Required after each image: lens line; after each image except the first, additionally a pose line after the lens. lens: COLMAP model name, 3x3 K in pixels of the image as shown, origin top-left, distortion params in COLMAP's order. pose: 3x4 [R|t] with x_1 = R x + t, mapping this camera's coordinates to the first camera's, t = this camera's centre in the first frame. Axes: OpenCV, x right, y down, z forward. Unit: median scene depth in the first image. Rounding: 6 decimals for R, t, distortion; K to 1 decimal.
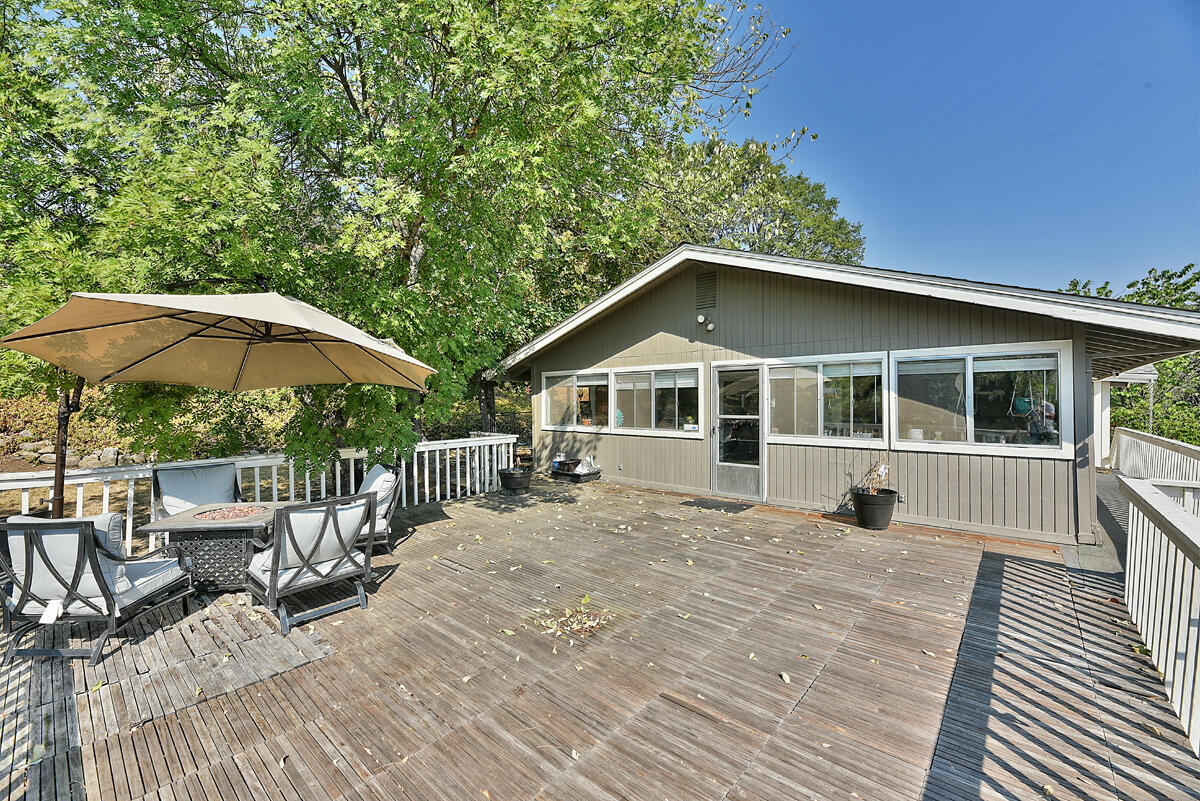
lens RADIAL K [[485.7, 0, 599.6], [0, 485.7, 400.2], [0, 0, 1]] dist [0.000933, -0.000681]
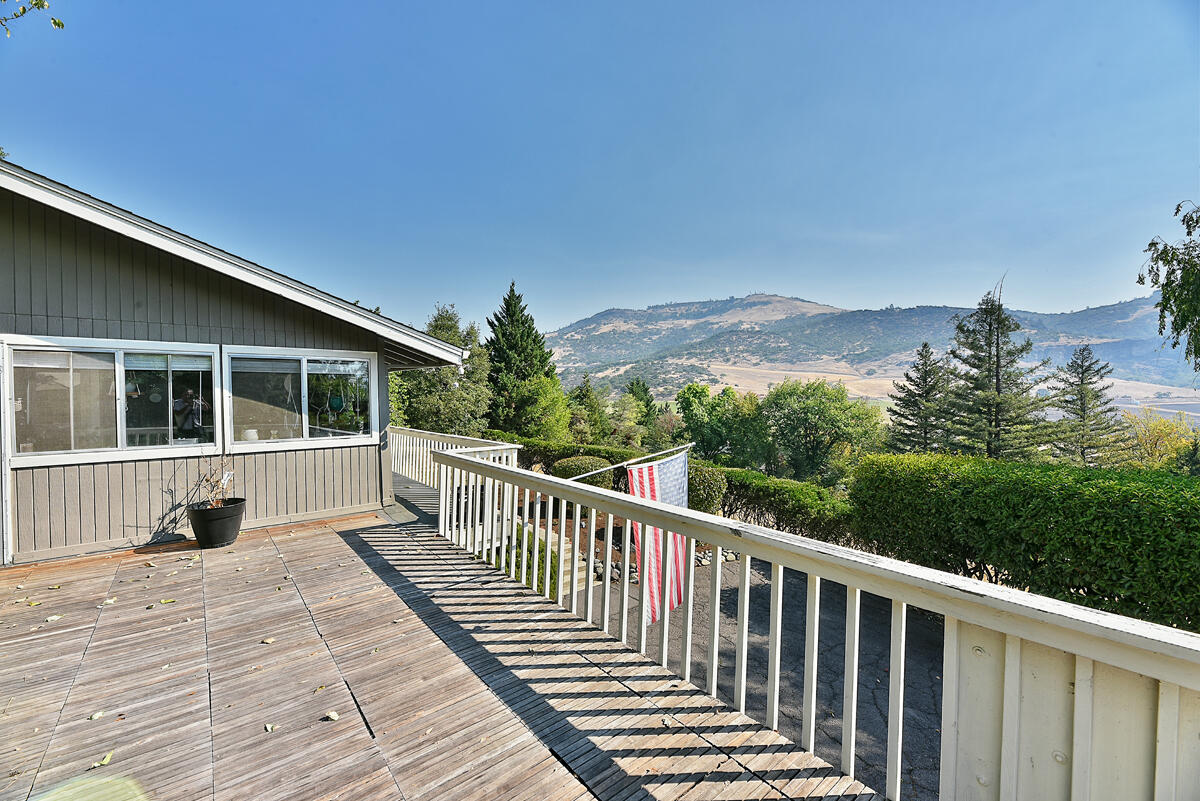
lens RADIAL K [[485.7, 0, 600.4], [0, 485.7, 399.0], [0, 0, 1]] dist [0.000933, -0.000681]
pose [[0.160178, -0.005783, 0.987071, -0.262255], [0.003357, 0.999980, 0.005314, -0.004692], [-0.987082, 0.002463, 0.160194, 0.242762]]
